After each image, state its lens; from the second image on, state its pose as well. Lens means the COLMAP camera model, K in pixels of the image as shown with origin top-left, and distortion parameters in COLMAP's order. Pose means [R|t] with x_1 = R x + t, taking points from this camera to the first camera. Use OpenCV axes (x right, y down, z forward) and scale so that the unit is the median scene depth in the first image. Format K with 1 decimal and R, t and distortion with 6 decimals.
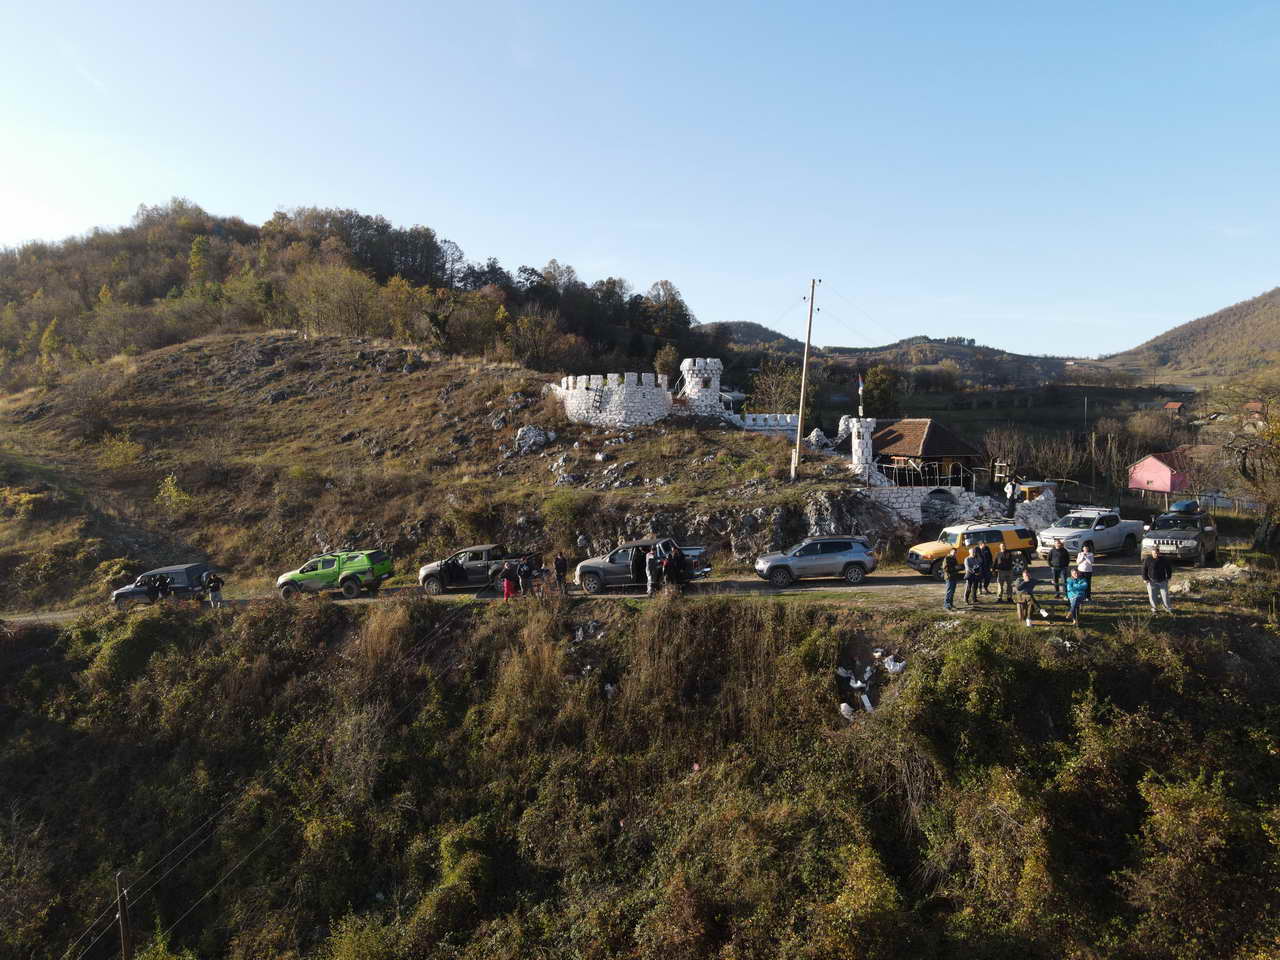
lens RADIAL K [[922.0, 0, 643.4], [0, 922.0, 483.1], [0, 0, 1]] dist [-0.001400, 0.015770]
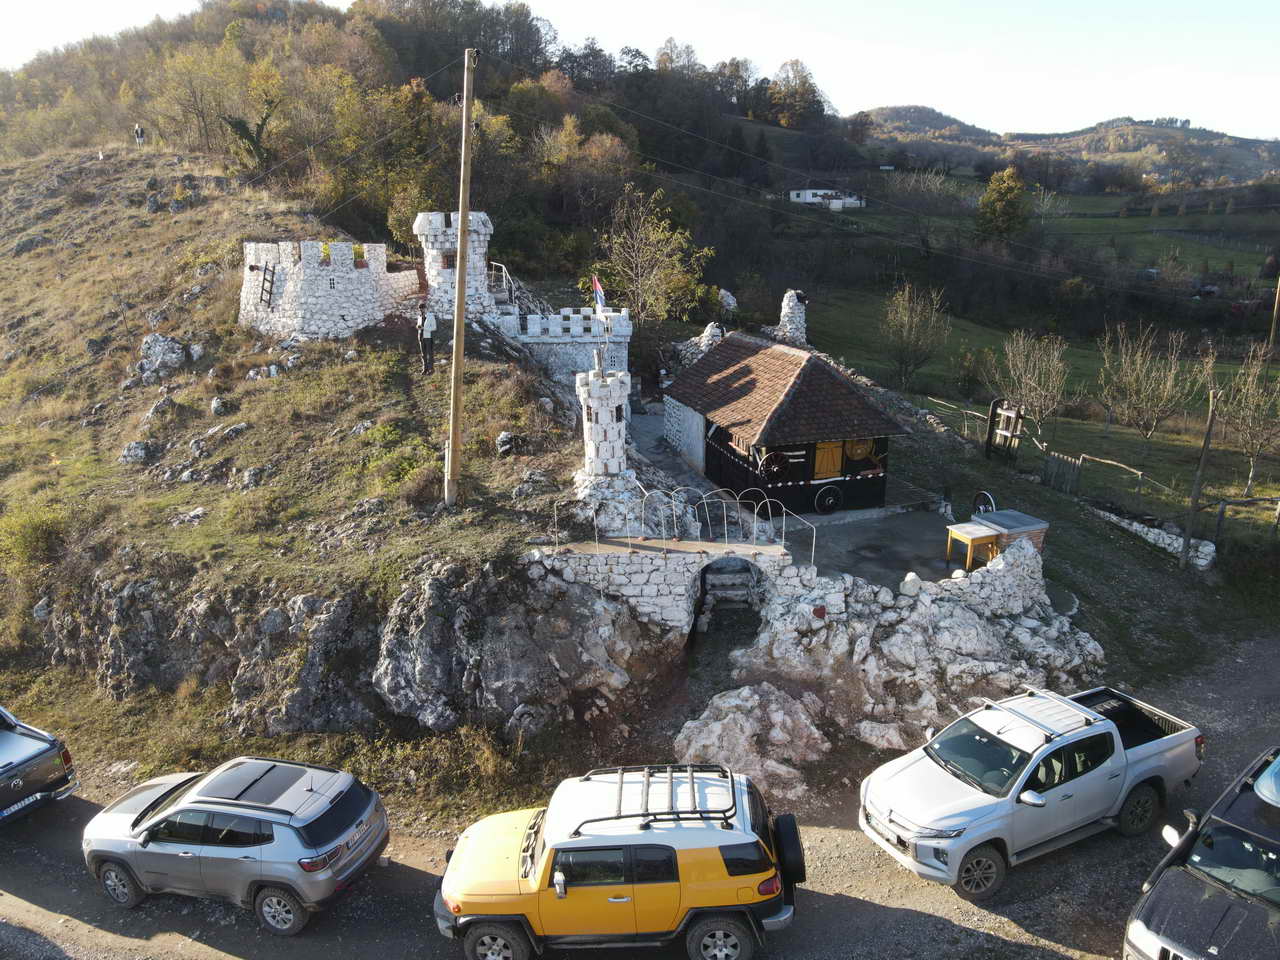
lens RADIAL K [[922.0, 0, 638.8], [0, 922.0, 482.4], [0, 0, 1]] dist [-0.001400, 0.015770]
pose [[0.986160, 0.043103, -0.160098, 0.044057], [-0.008665, 0.977695, 0.209850, -0.015185], [0.165573, -0.205558, 0.964537, 0.073626]]
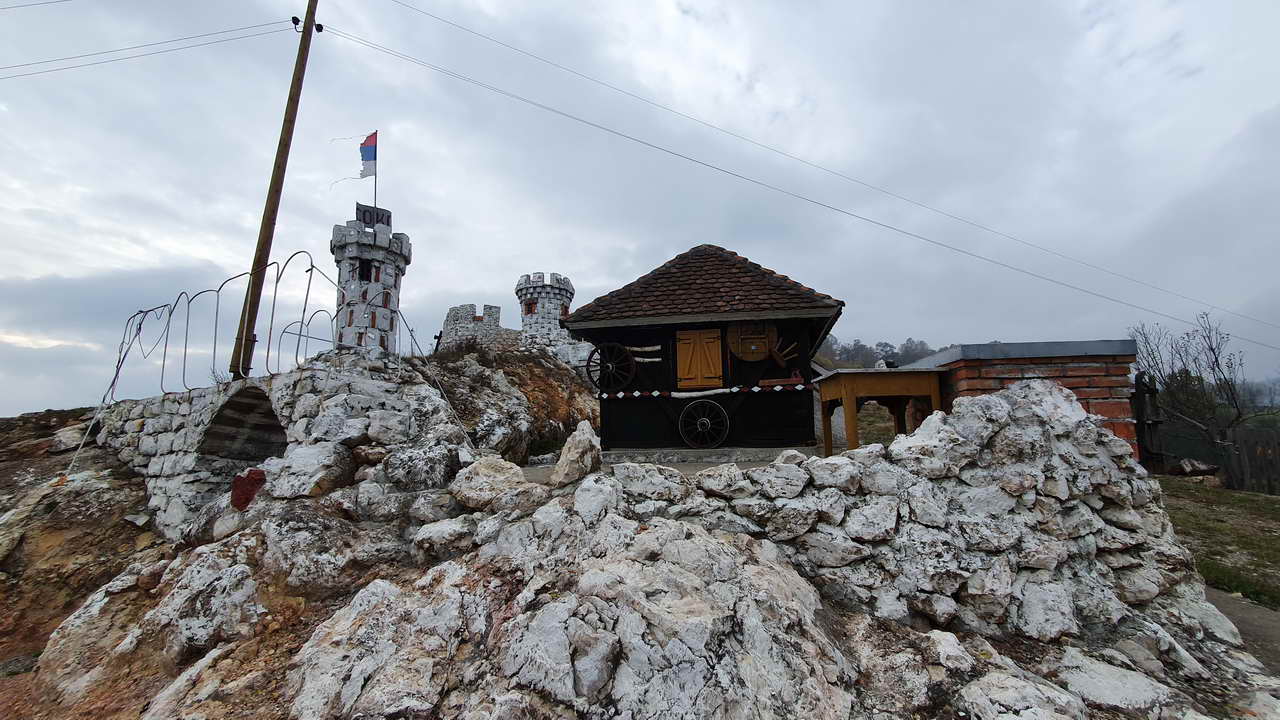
lens RADIAL K [[505.9, 0, 641.4], [0, 505.9, 362.2], [0, 0, 1]] dist [-0.001428, -0.000025]
pose [[0.801798, -0.105222, -0.588259, 0.058809], [-0.029496, 0.976208, -0.214818, 0.002711], [0.596867, 0.189593, 0.779618, 0.121561]]
